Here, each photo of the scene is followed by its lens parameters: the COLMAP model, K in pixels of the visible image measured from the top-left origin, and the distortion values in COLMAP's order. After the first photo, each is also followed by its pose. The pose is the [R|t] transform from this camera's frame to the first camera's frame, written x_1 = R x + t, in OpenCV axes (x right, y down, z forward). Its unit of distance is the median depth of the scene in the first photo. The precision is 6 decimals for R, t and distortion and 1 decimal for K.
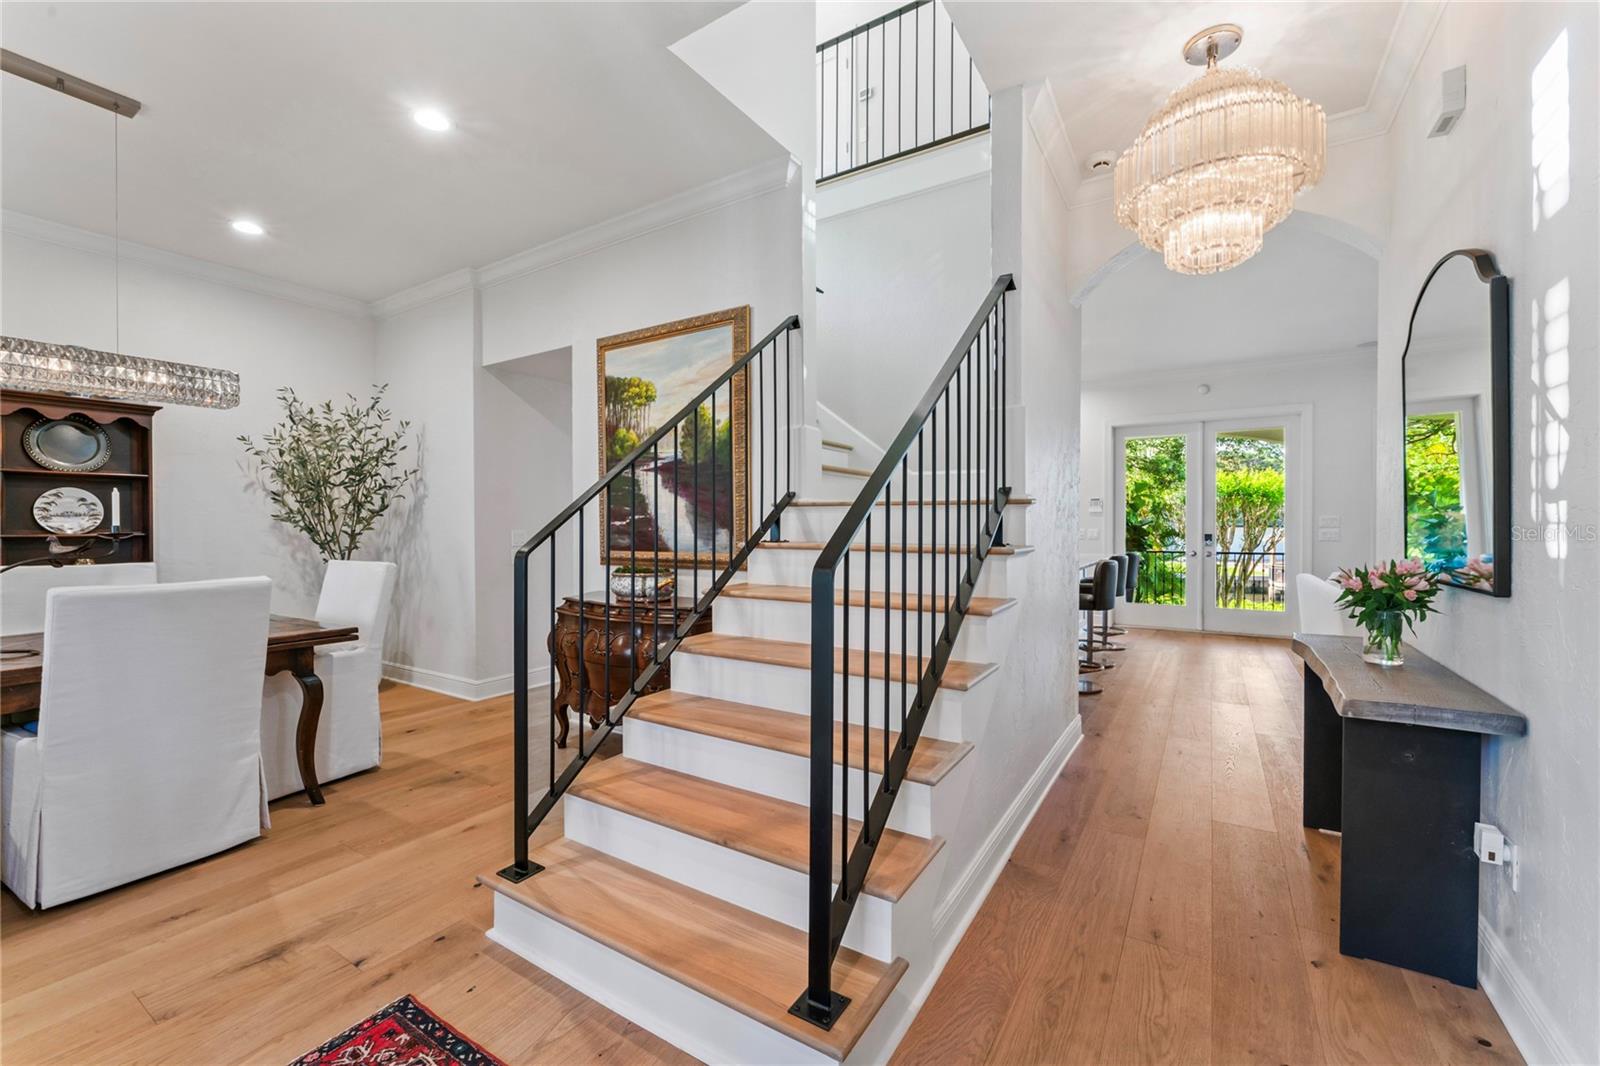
lens RADIAL K [[650.4, 0, 800.0], [0, 650.4, 533.0], [0, 0, 1]] dist [-0.000670, -0.000037]
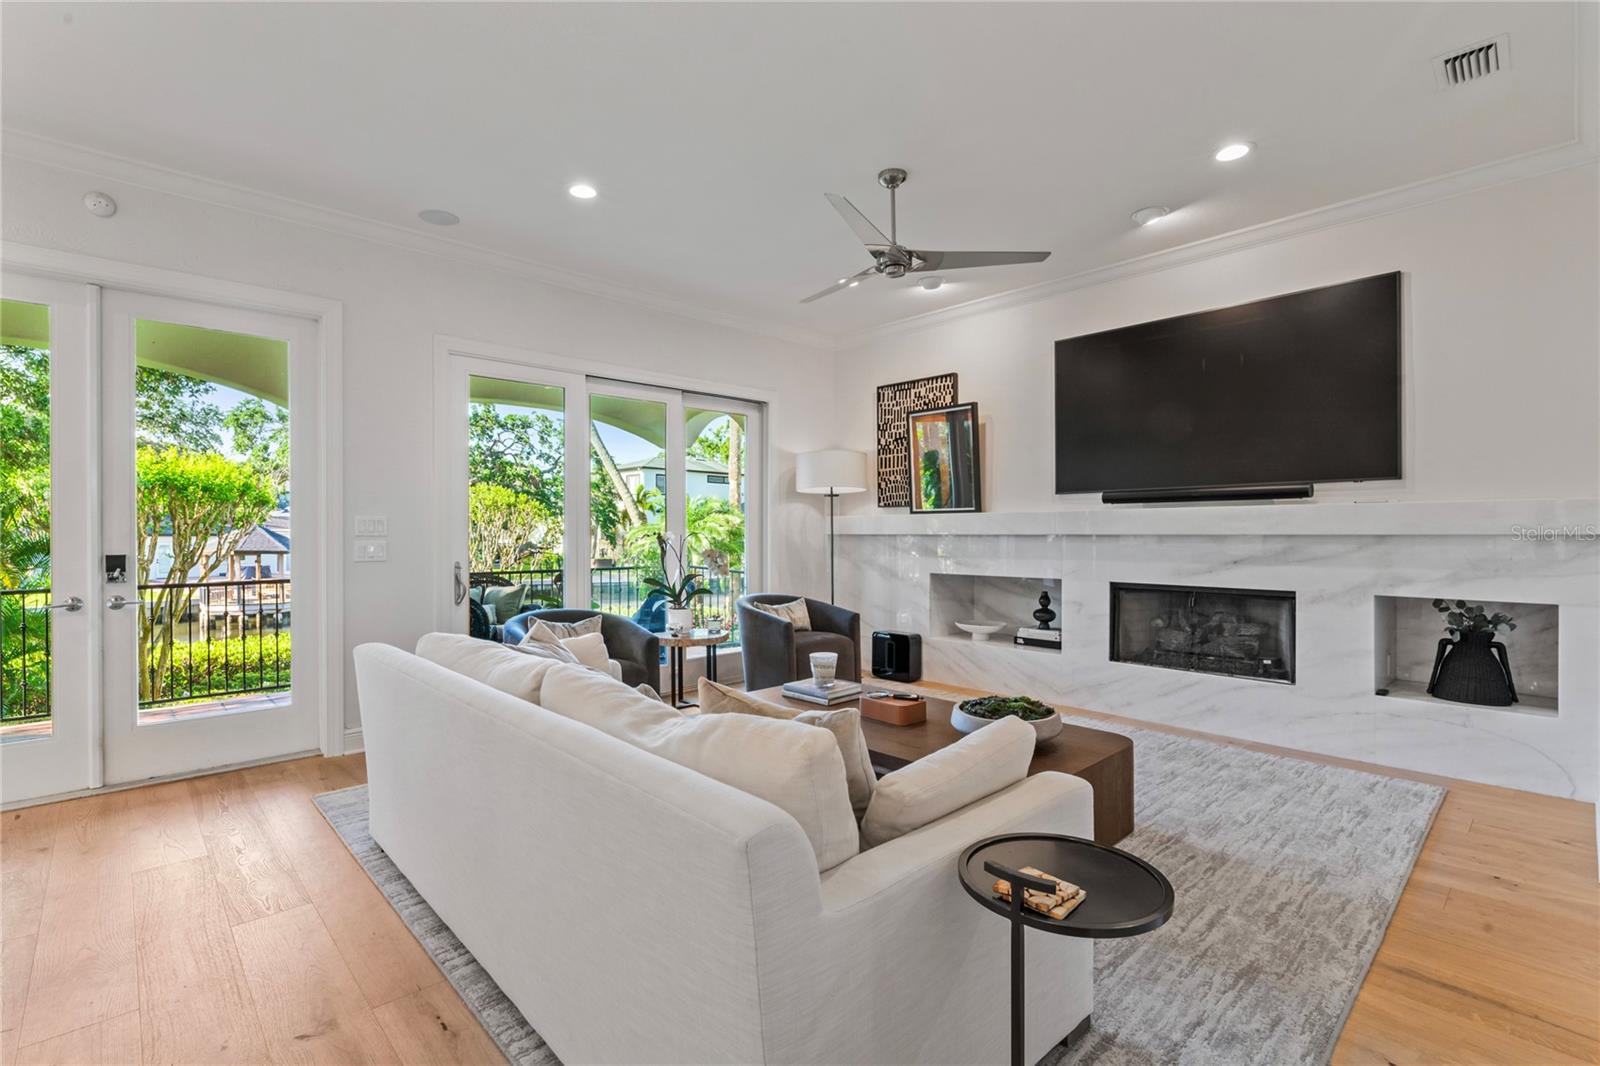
lens RADIAL K [[732.7, 0, 800.0], [0, 732.7, 533.0], [0, 0, 1]] dist [-0.000827, 0.000017]
pose [[0.250863, -0.005844, 0.968005, 0.134559], [0.017669, 0.999843, 0.001457, -0.002826], [-0.967861, 0.016738, 0.250927, 0.216855]]
